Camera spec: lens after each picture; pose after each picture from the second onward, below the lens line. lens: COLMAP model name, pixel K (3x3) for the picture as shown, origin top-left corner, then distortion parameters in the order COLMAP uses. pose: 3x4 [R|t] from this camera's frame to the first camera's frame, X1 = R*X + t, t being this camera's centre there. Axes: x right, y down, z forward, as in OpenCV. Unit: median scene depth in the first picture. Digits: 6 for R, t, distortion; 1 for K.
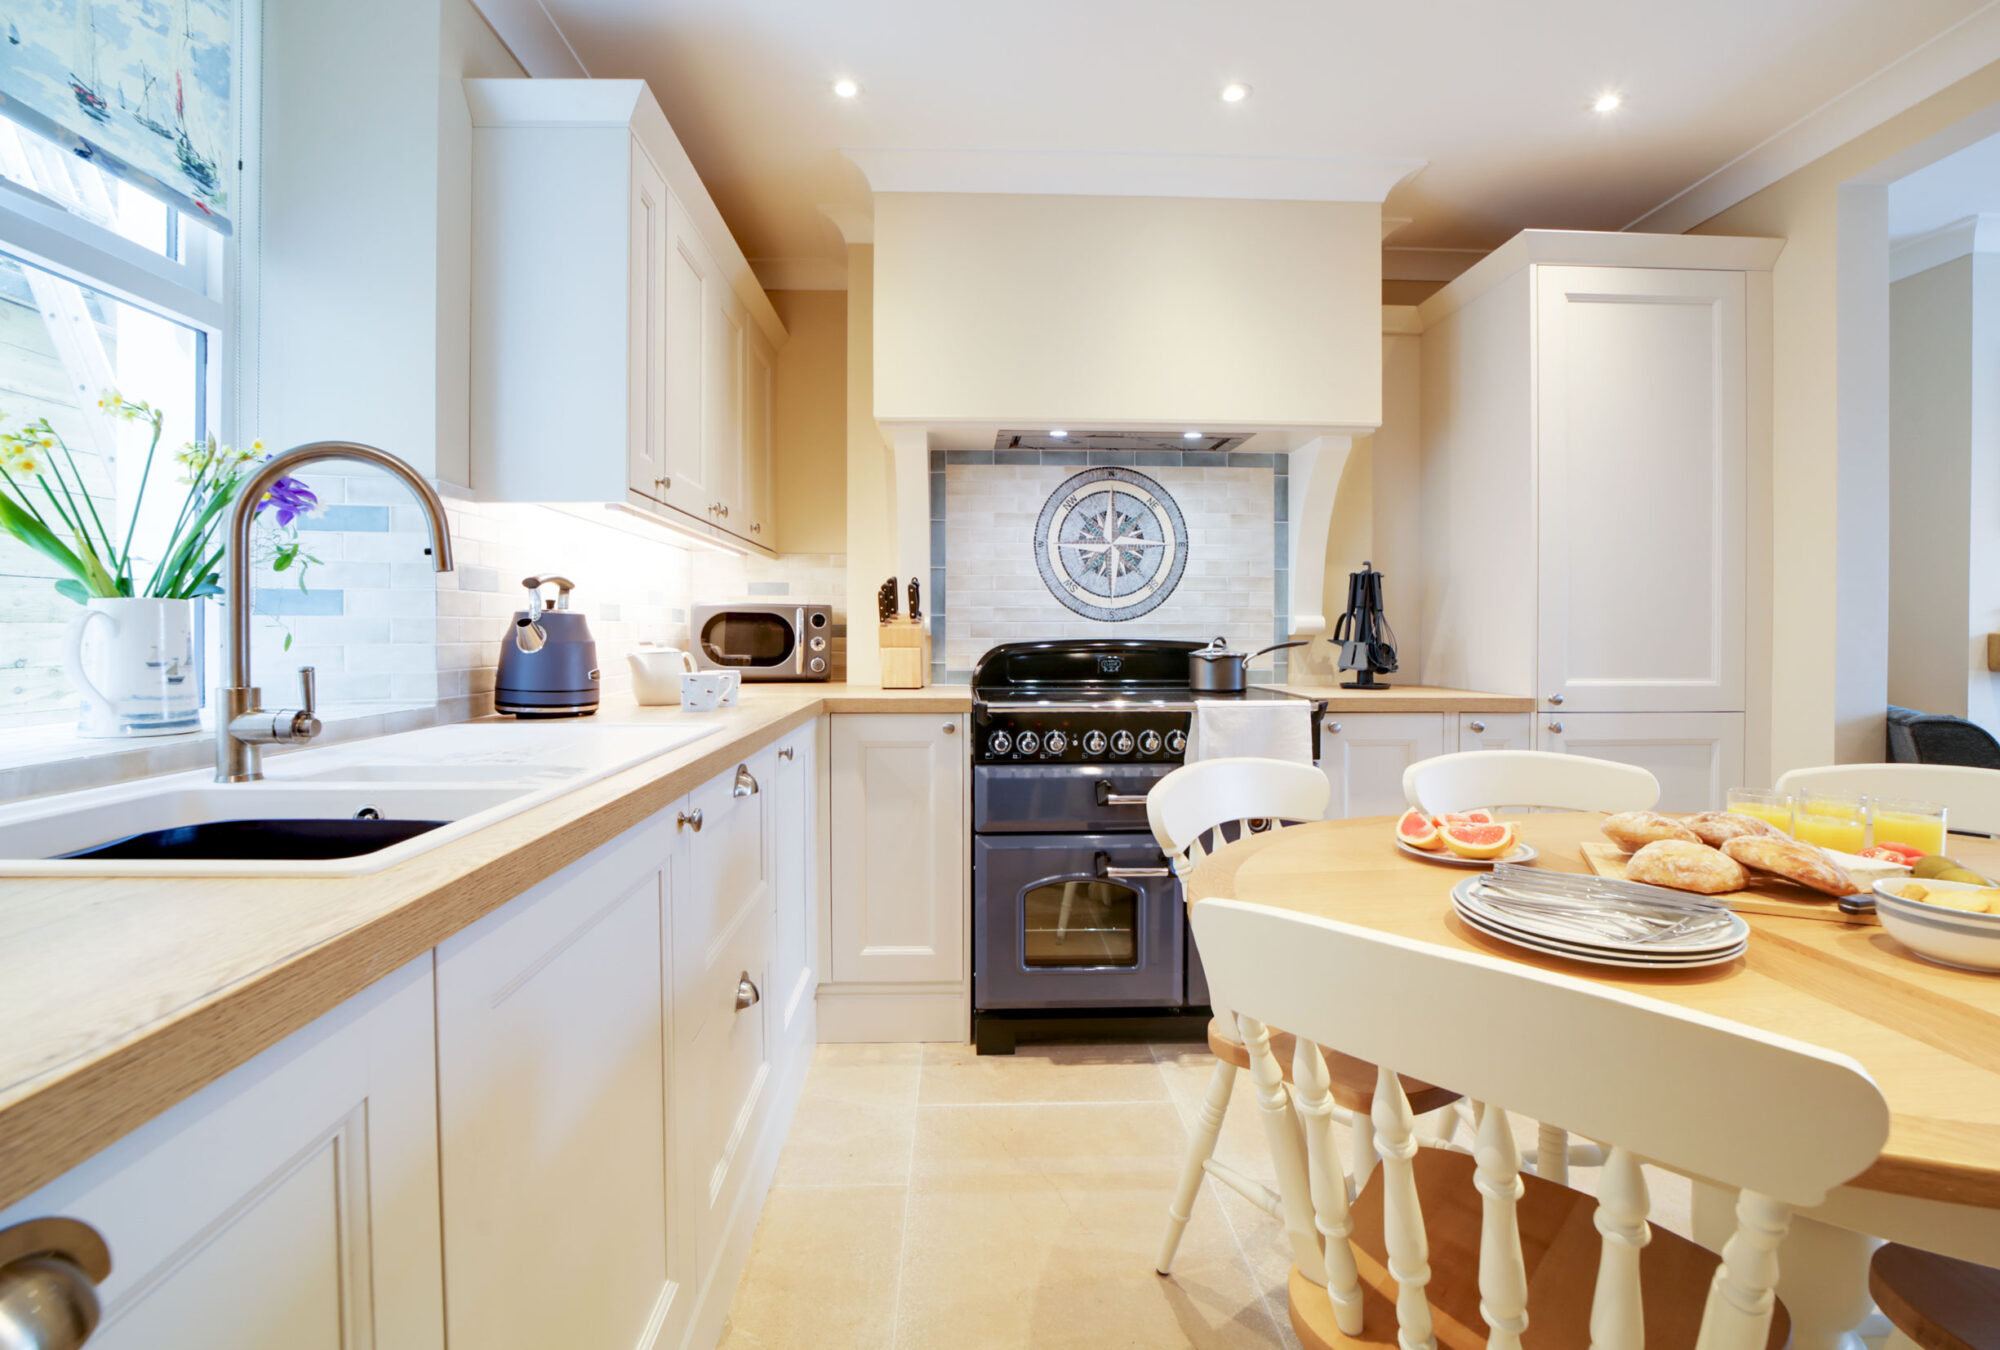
lens RADIAL K [[907.0, 0, 946.5], [0, 907.0, 678.2], [0, 0, 1]] dist [-0.037117, 0.008800]
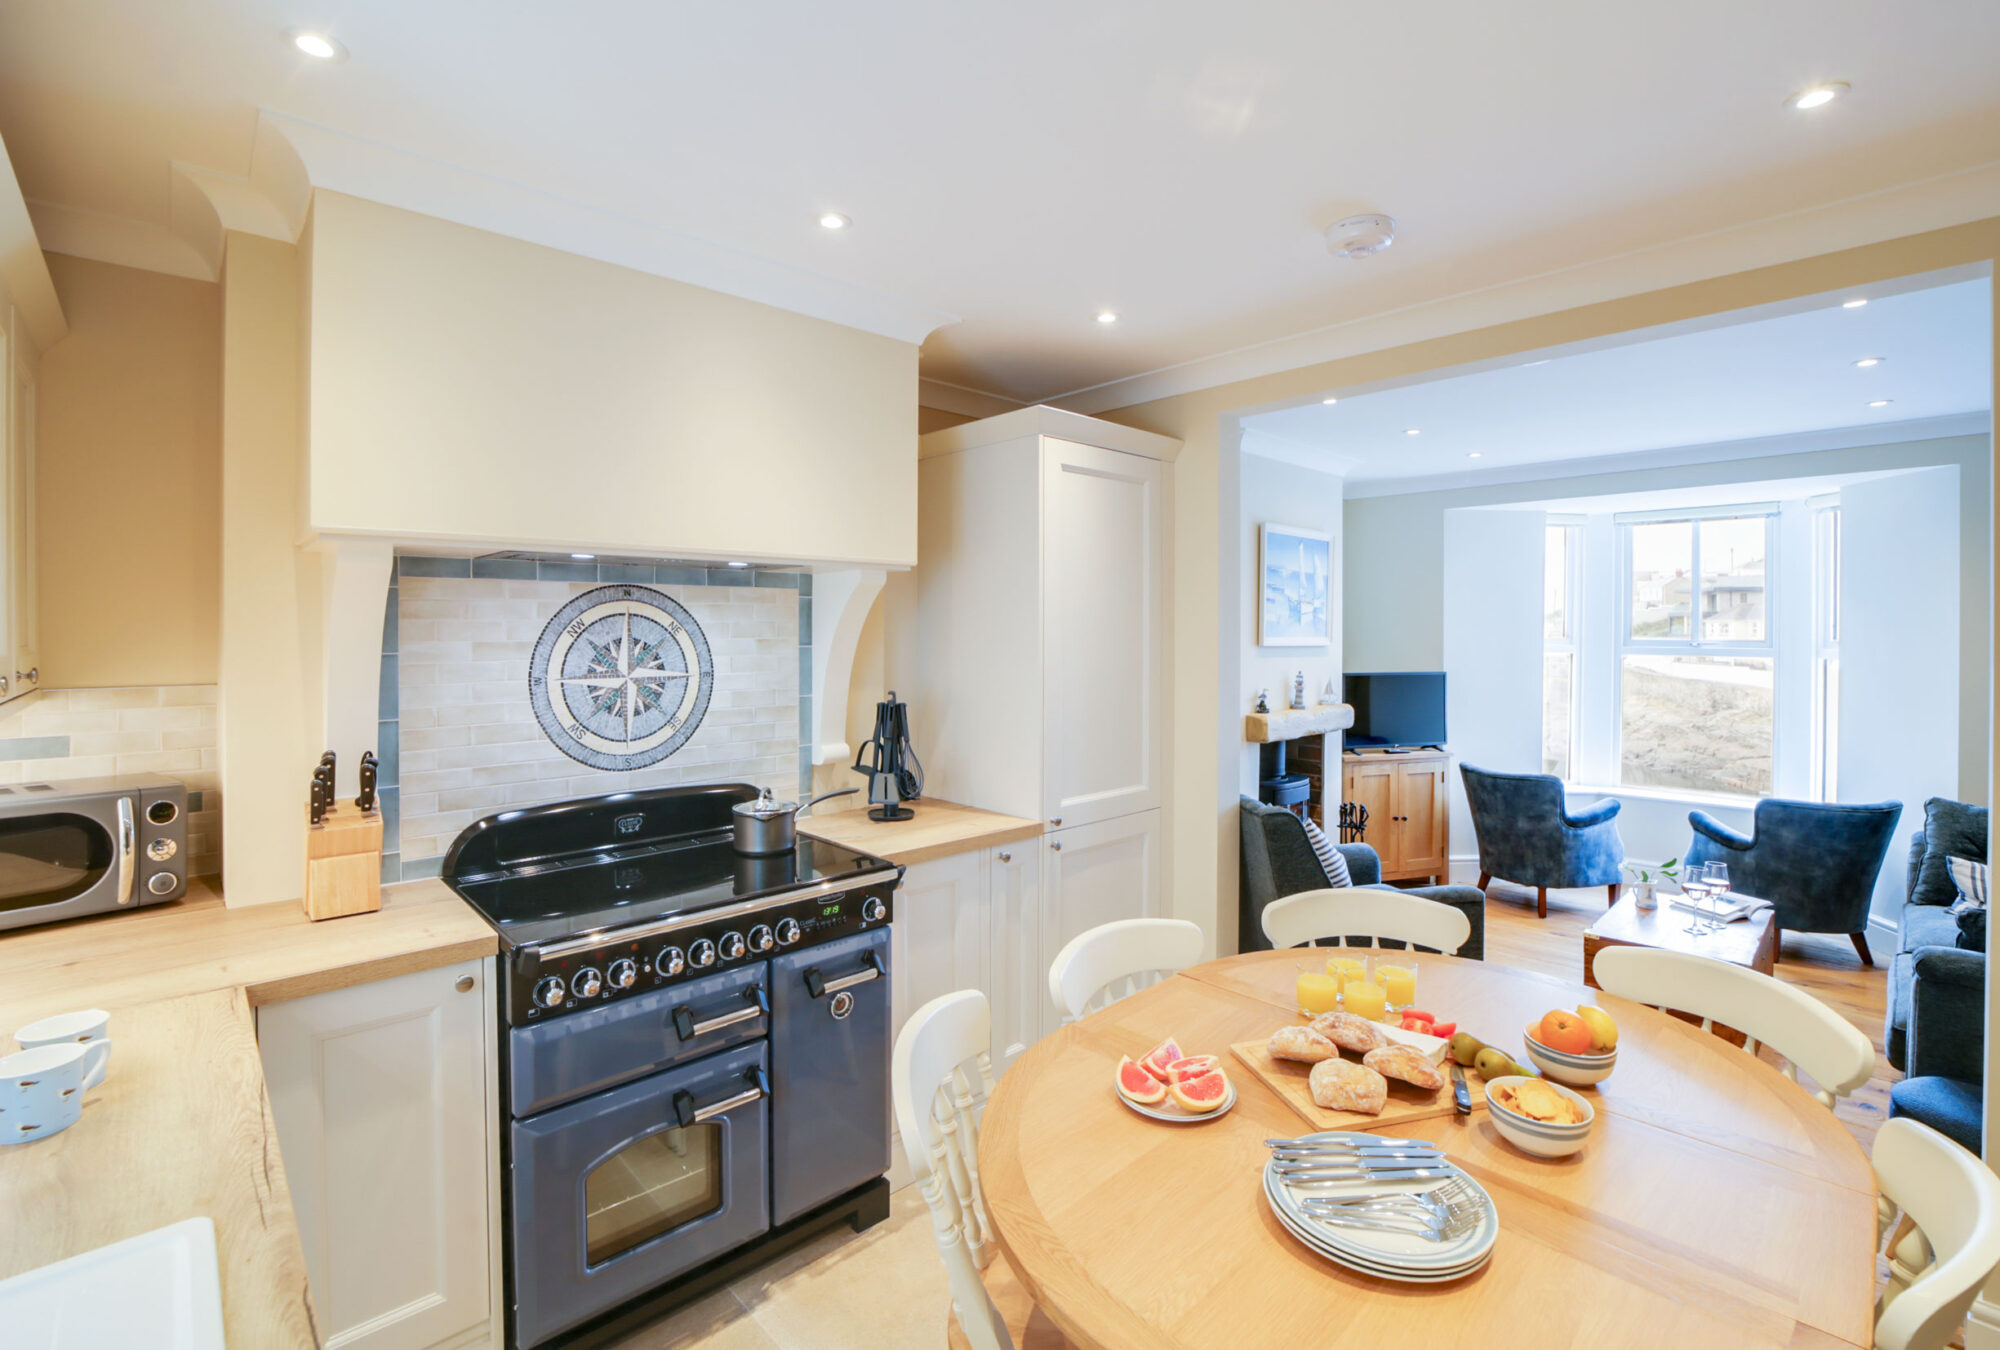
lens RADIAL K [[943.4, 0, 1000.0], [0, 943.4, 675.0], [0, 0, 1]] dist [-0.038458, 0.009855]
pose [[0.739004, -0.025333, 0.673224, -0.154455], [0.031387, 0.999502, 0.003156, -0.157882], [-0.672969, 0.018798, 0.739432, 0.162351]]
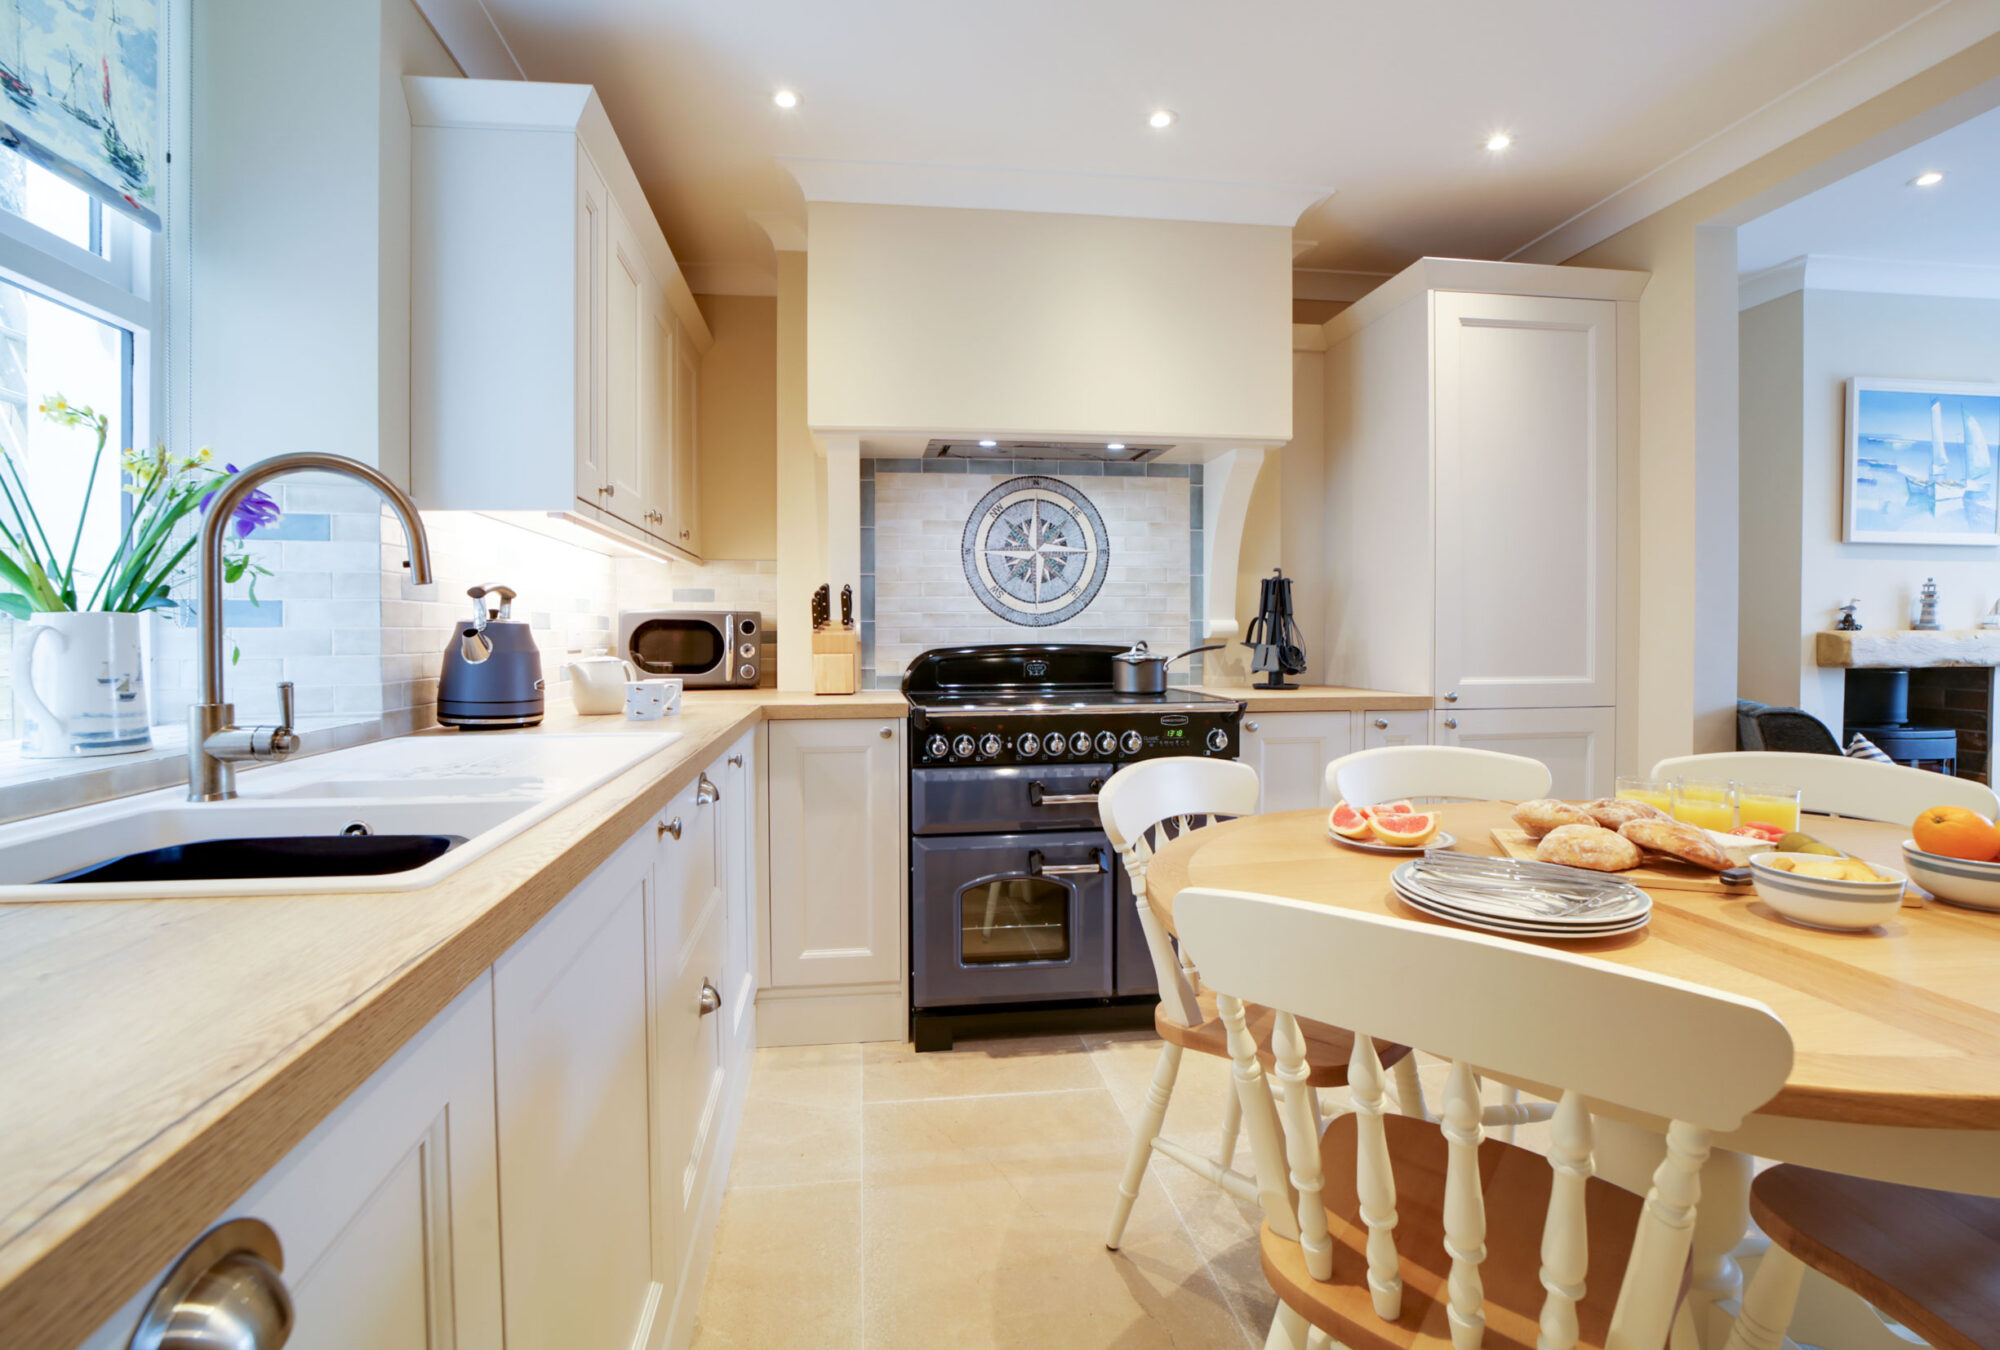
lens RADIAL K [[907.3, 0, 927.1], [0, 907.3, 689.2], [0, 0, 1]] dist [-0.036985, 0.009072]
pose [[0.996027, -0.011605, 0.088287, -0.037189], [0.010862, 0.999902, 0.008886, -0.002237], [-0.088381, -0.007892, 0.996055, -0.015281]]
